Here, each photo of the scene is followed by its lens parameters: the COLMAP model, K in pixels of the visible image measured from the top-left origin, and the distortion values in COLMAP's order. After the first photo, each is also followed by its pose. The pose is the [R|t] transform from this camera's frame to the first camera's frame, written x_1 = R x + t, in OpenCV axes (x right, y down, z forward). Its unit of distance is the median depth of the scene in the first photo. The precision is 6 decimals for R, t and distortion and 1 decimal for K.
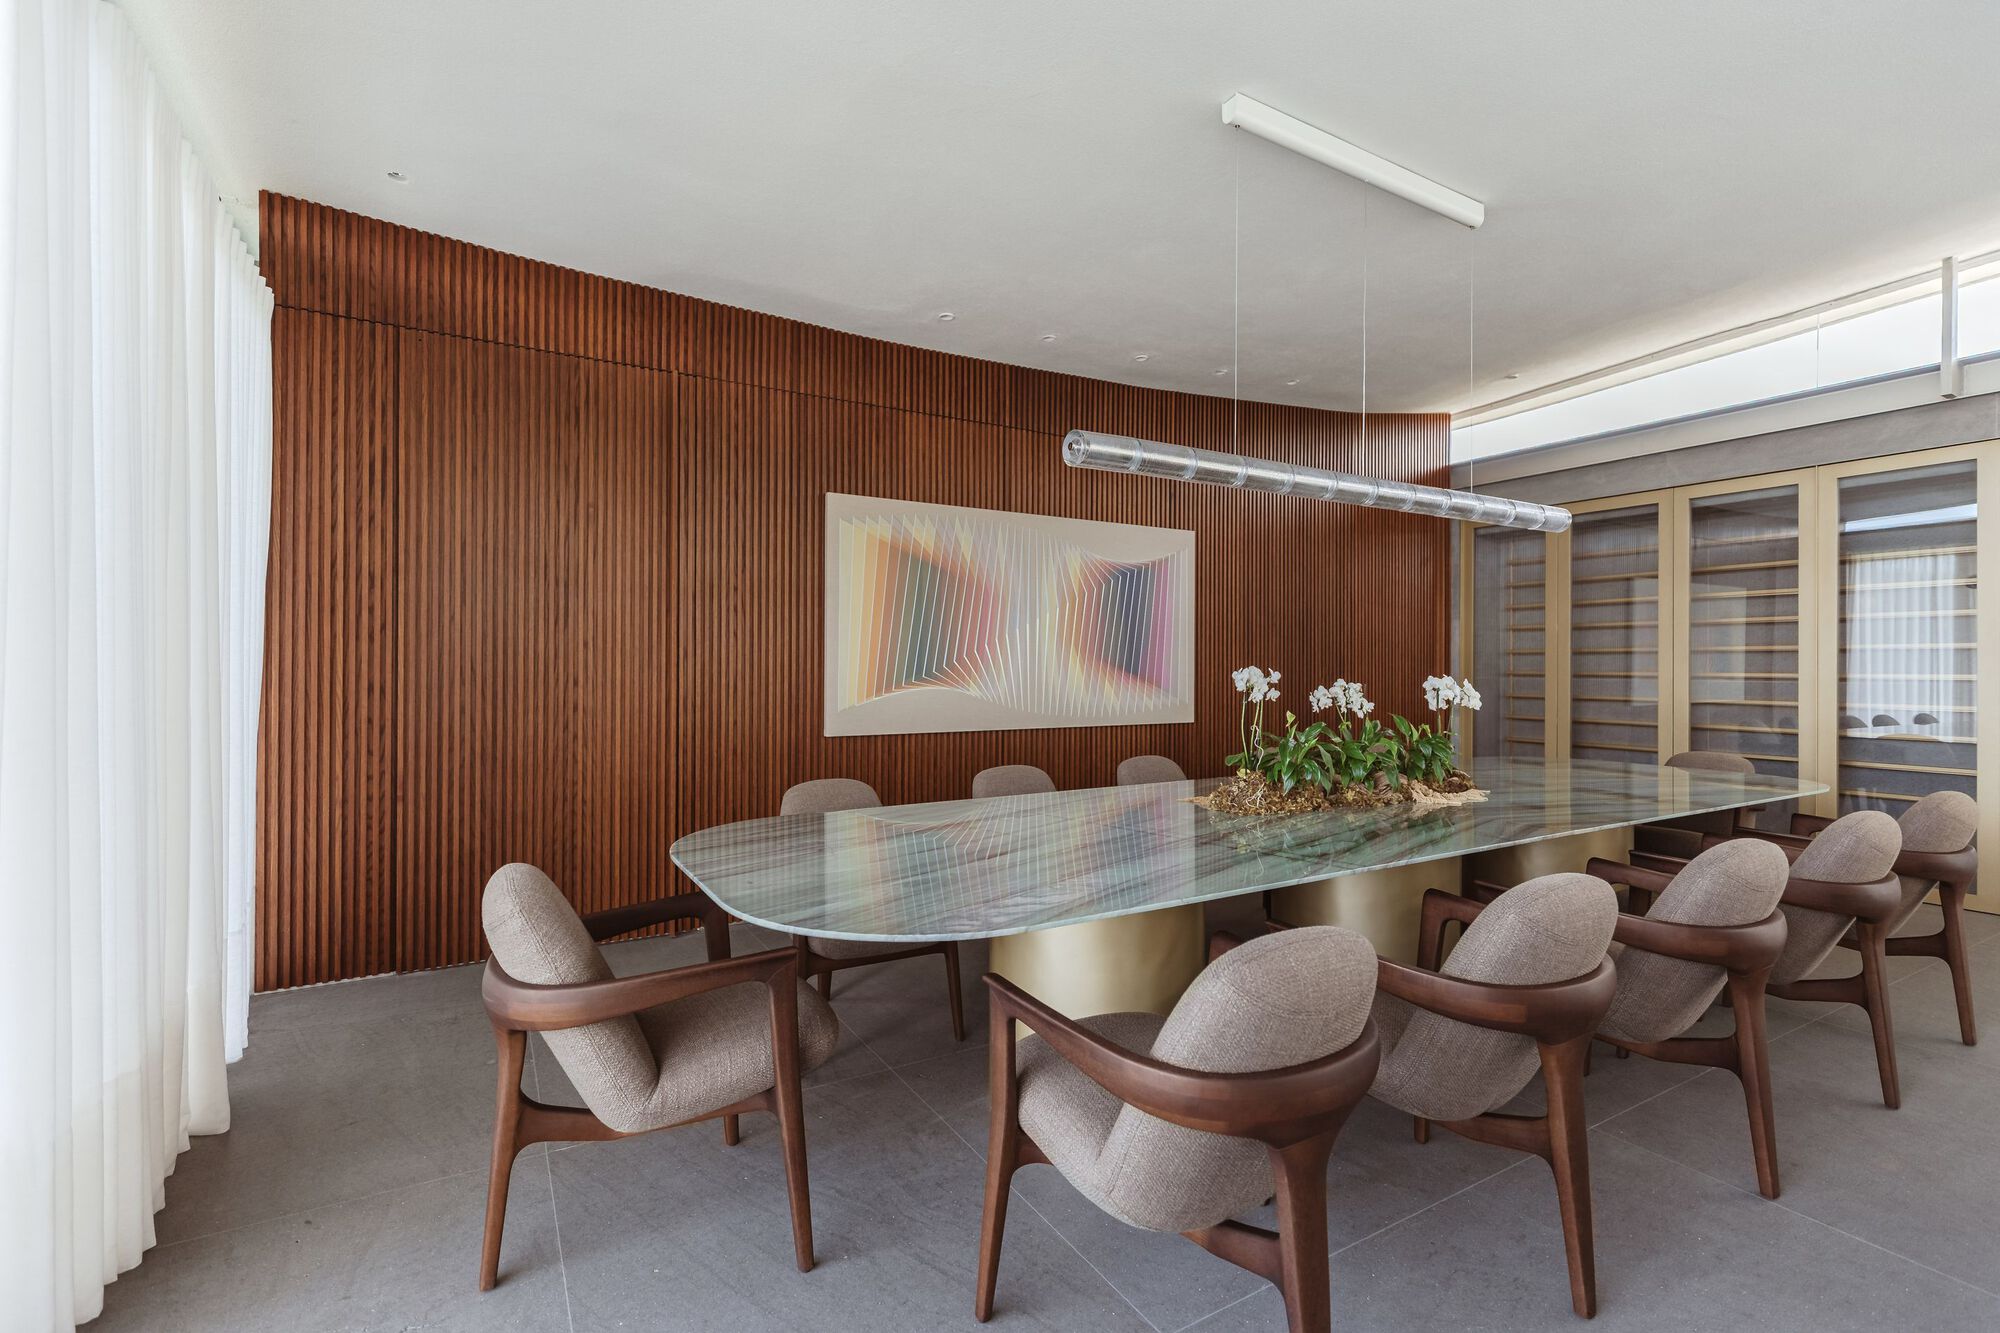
lens RADIAL K [[890.6, 0, 997.7], [0, 890.6, 659.7], [0, 0, 1]] dist [0.002595, -0.000172]
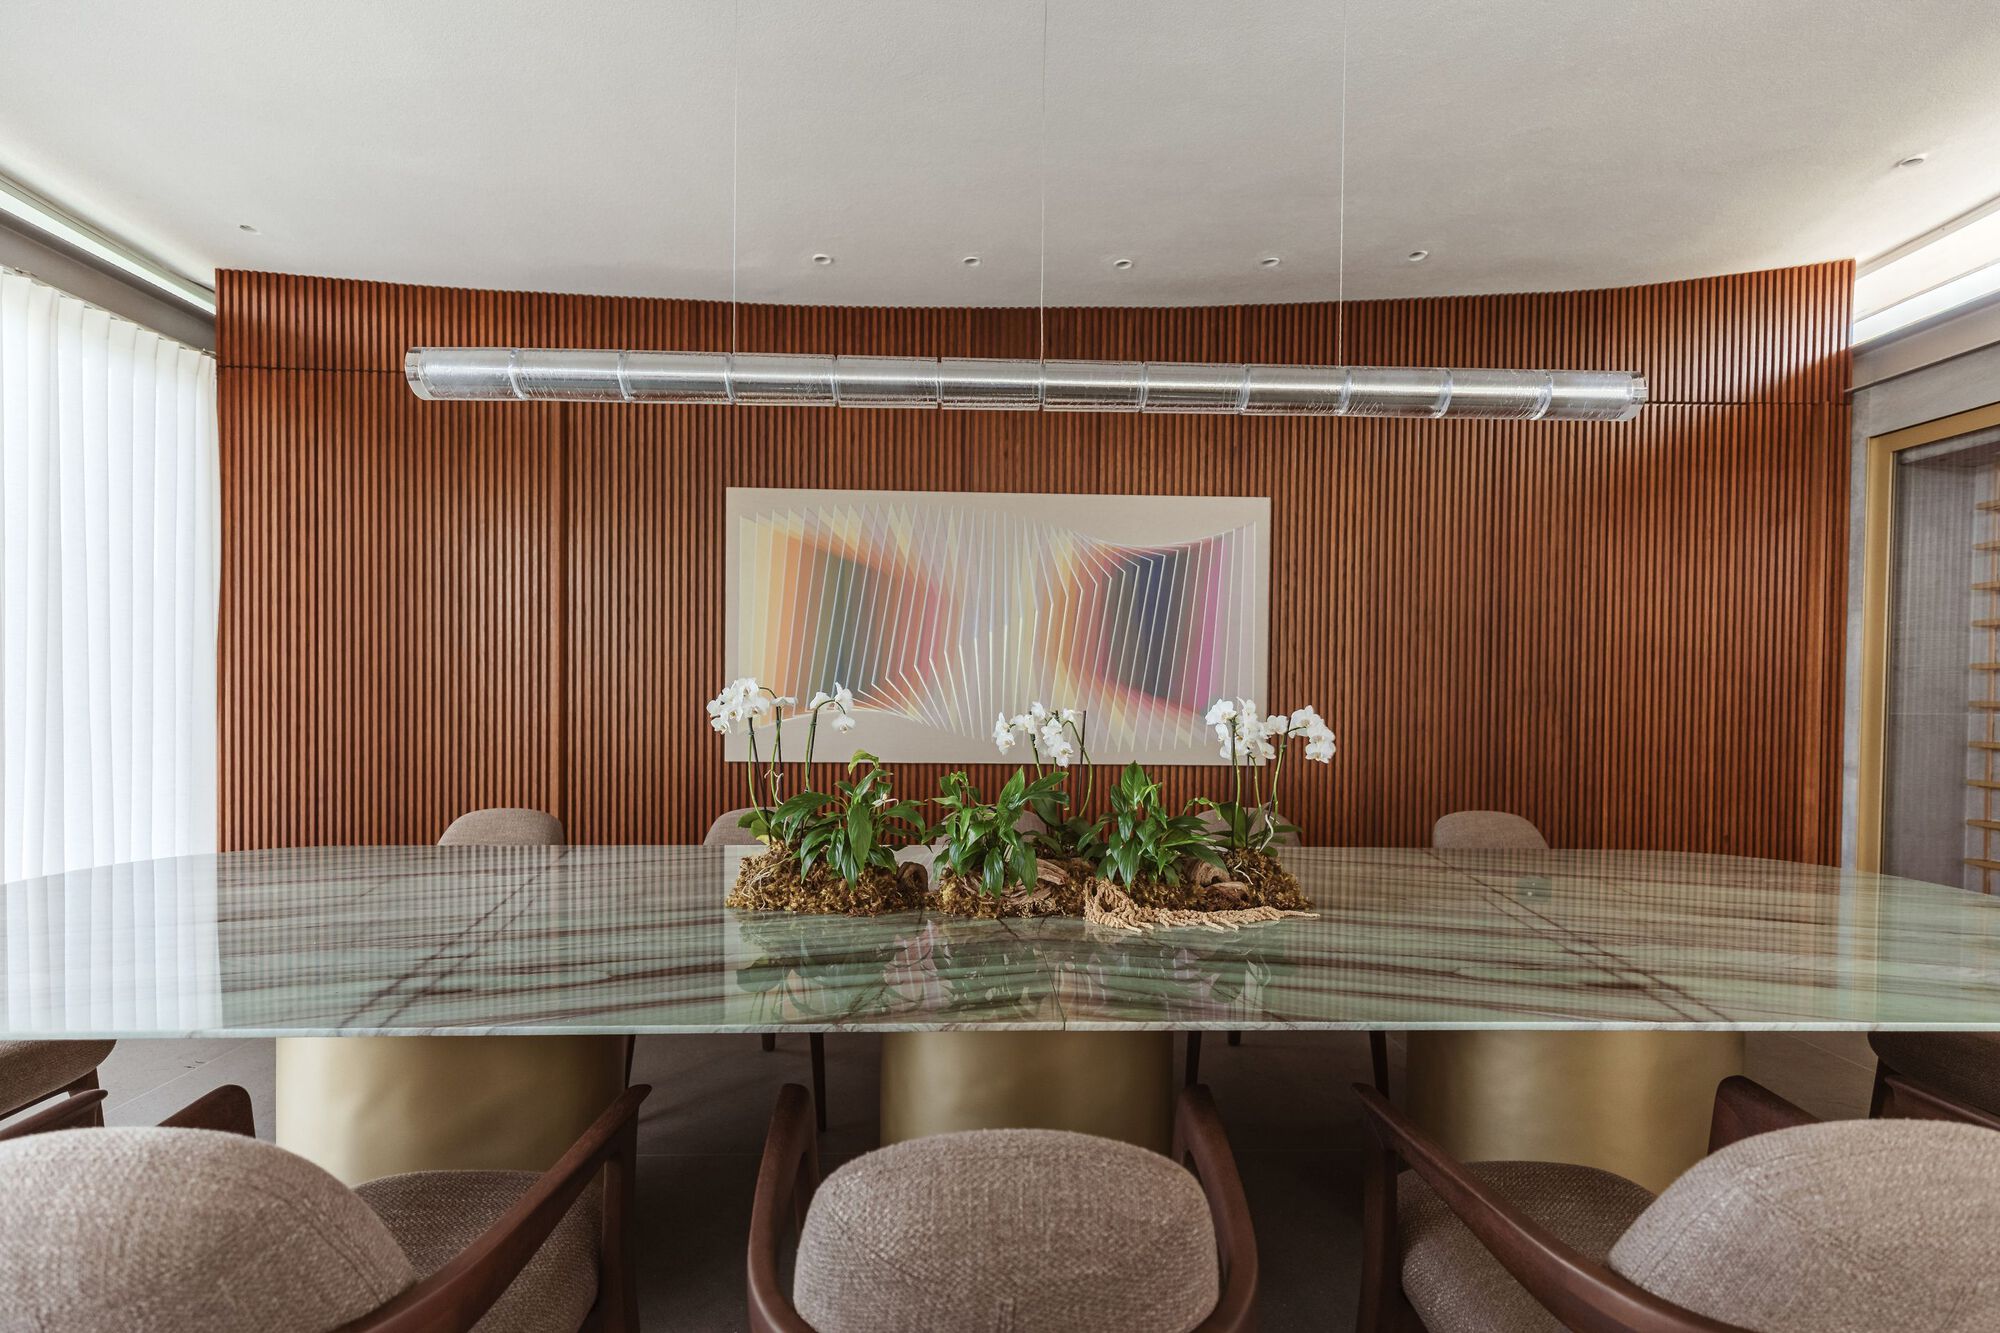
lens RADIAL K [[962.7, 0, 1000.1], [0, 962.7, 677.6], [0, 0, 1]] dist [0.002995, 0.000196]
pose [[0.880515, 0.012459, -0.473855, 0.460914], [-0.004848, 0.999839, 0.017281, -0.014655], [0.473994, -0.012919, 0.880433, 0.253369]]
